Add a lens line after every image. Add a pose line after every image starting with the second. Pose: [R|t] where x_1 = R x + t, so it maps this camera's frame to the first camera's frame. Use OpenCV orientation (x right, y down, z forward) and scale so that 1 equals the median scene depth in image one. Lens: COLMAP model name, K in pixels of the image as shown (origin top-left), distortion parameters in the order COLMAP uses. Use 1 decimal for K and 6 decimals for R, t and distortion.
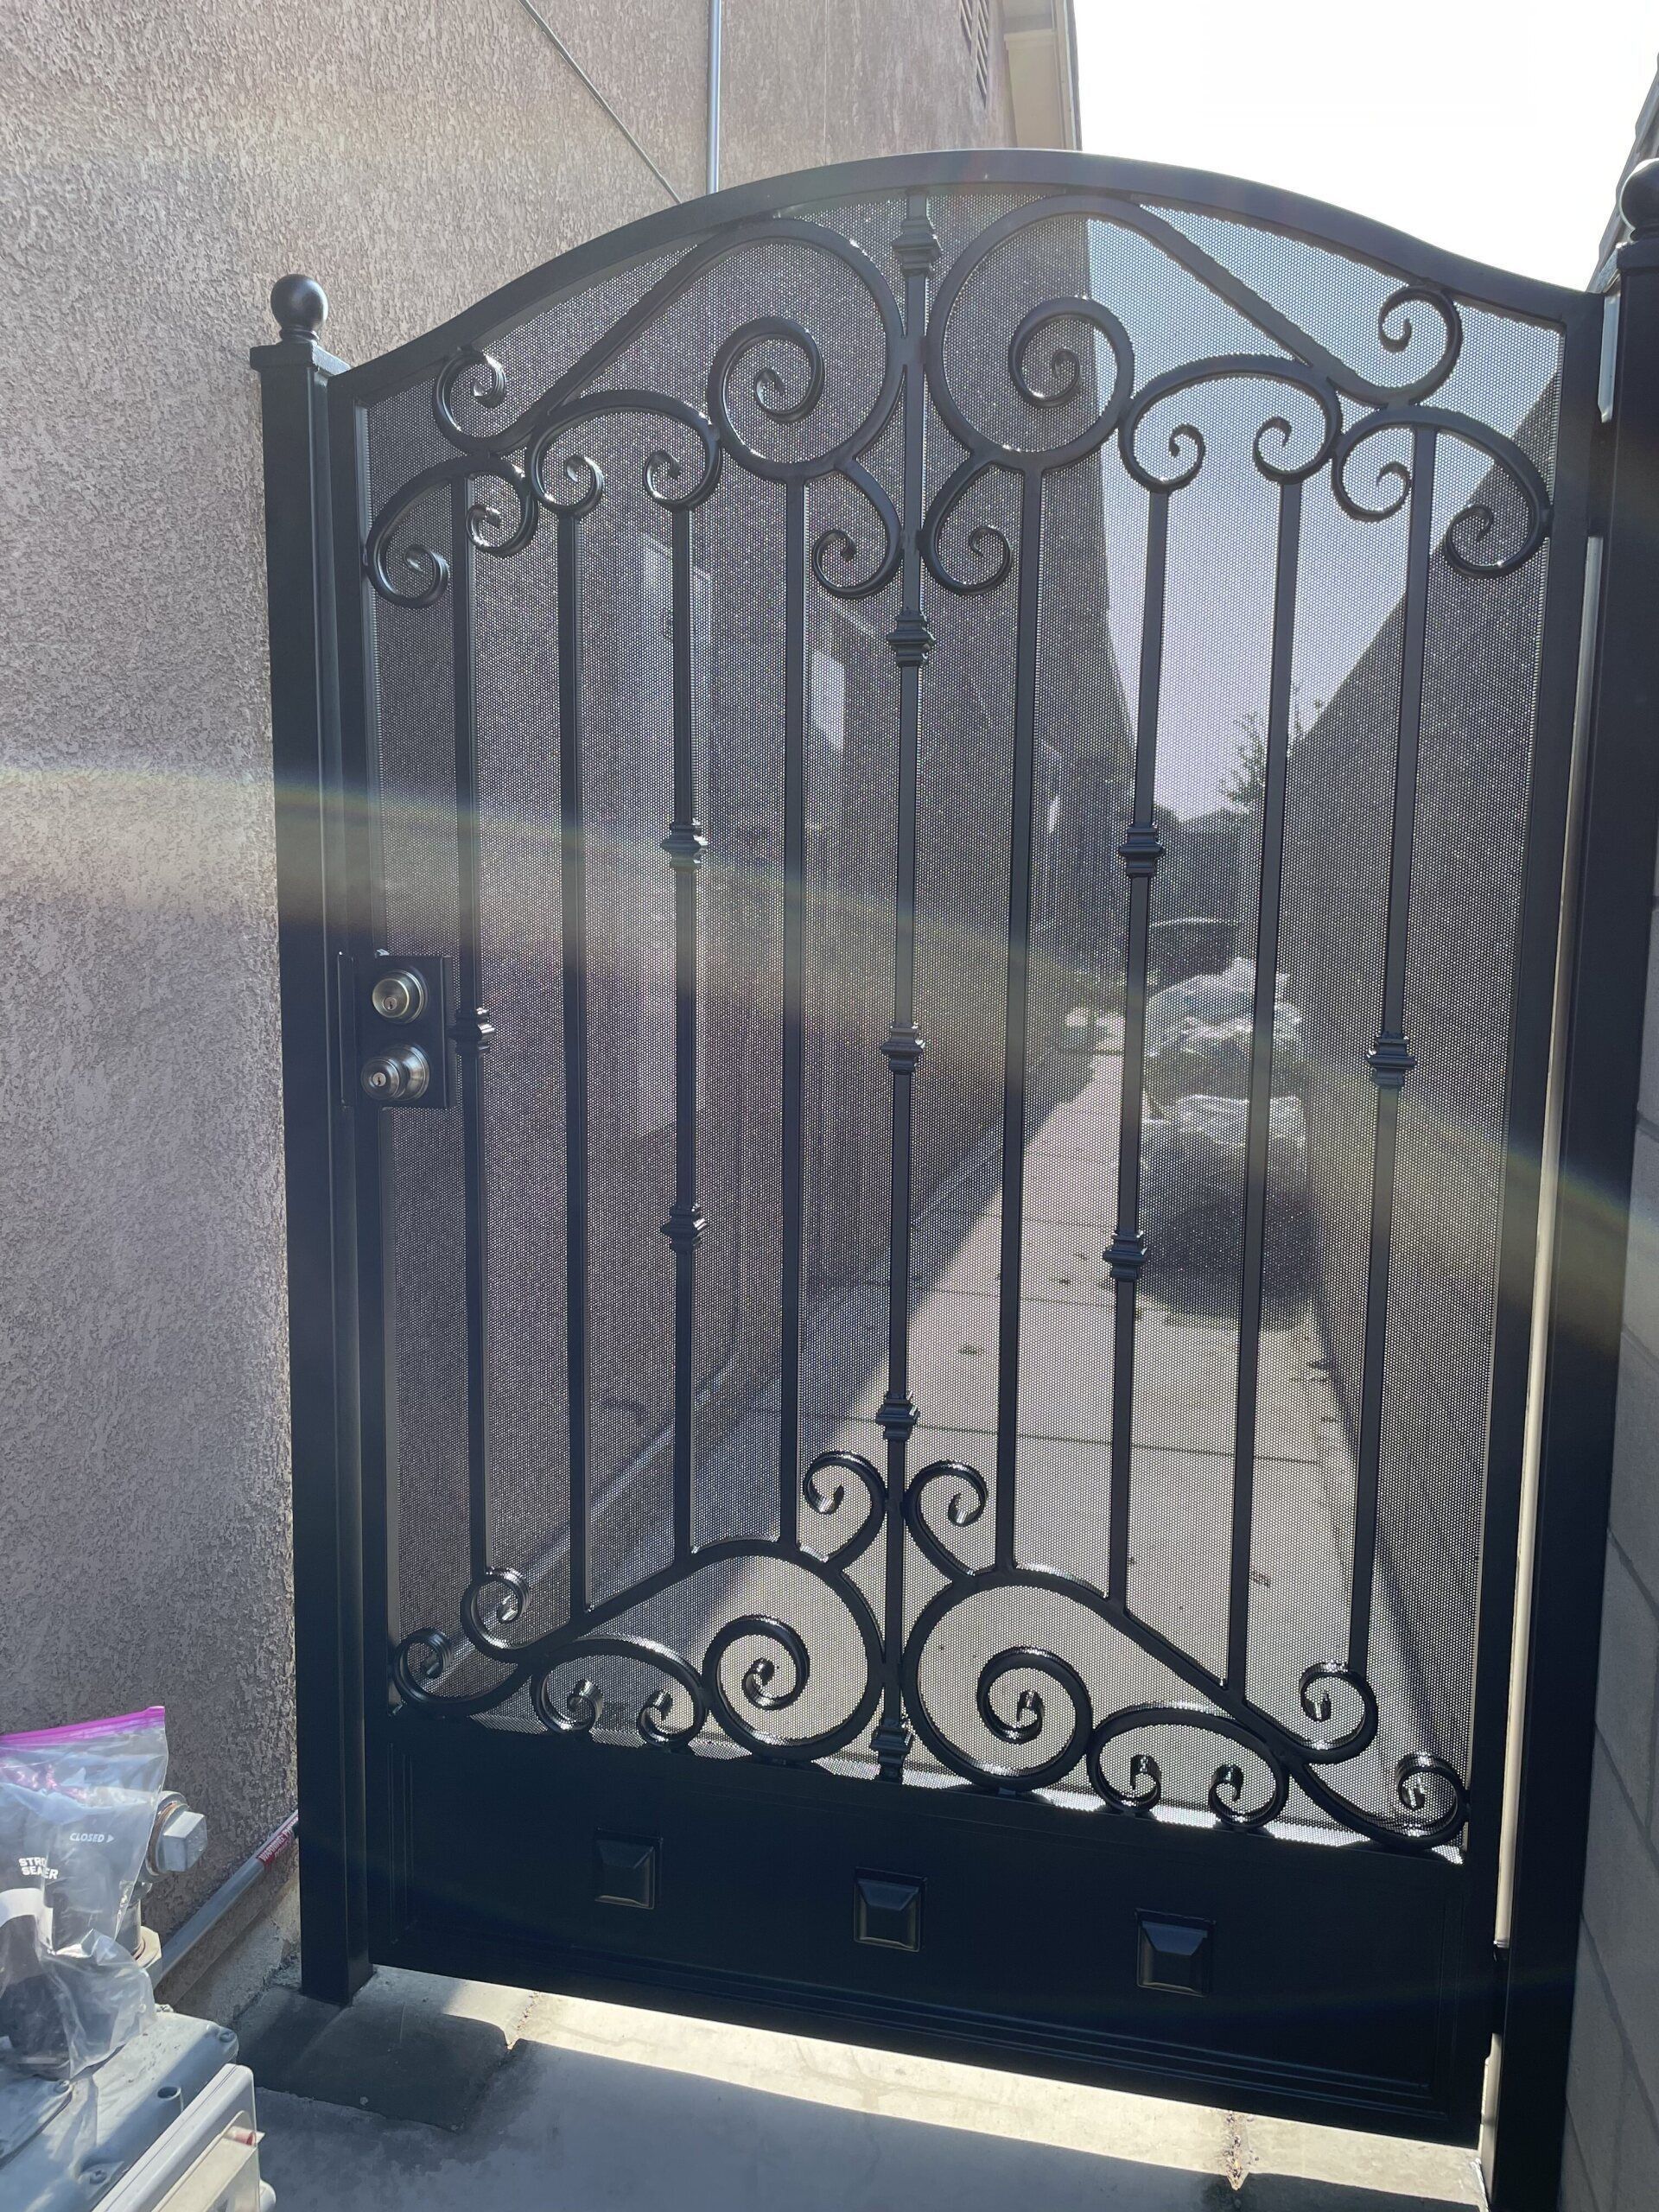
lens RADIAL K [[1680.7, 0, 824.6], [0, 1680.7, 1096.3], [0, 0, 1]] dist [0.027438, -0.043139]
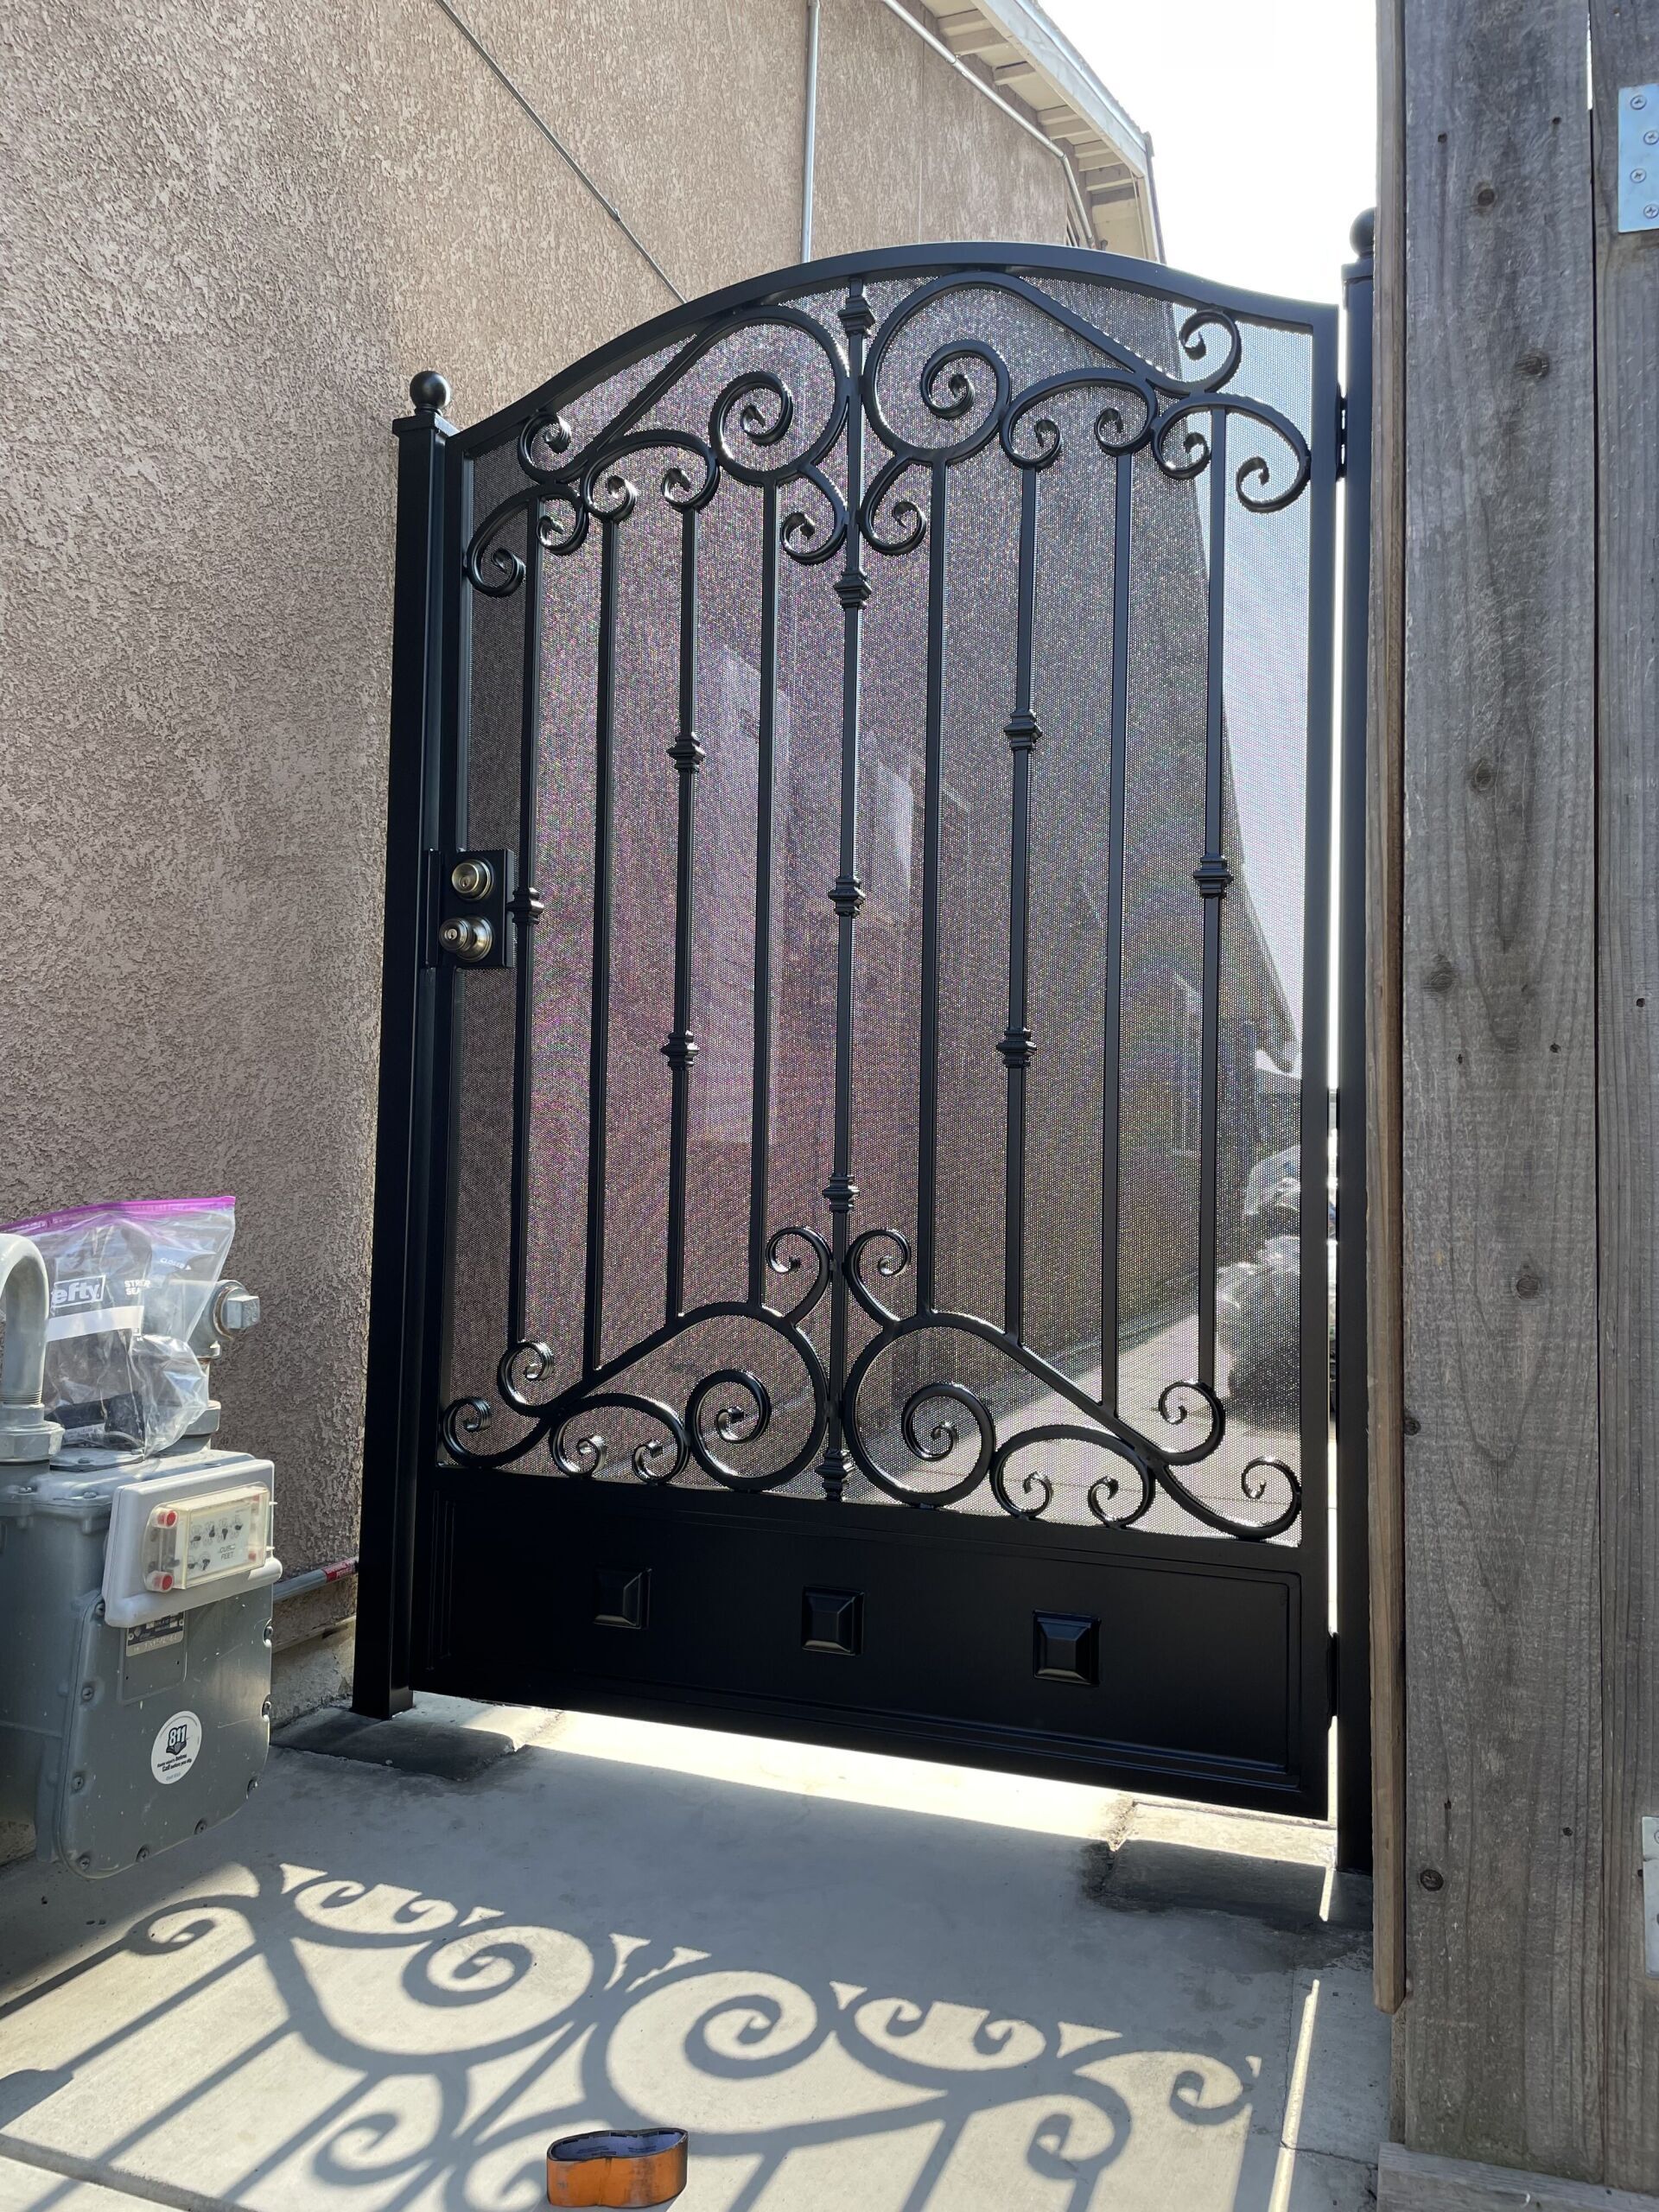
lens RADIAL K [[1680.7, 0, 831.2], [0, 1680.7, 1108.6], [0, 0, 1]] dist [0.027438, -0.043139]
pose [[0.994273, 0.004308, -0.106780, 0.172630], [-0.022630, 0.985015, -0.170975, 0.350238], [0.104444, 0.172413, 0.979472, -0.230990]]
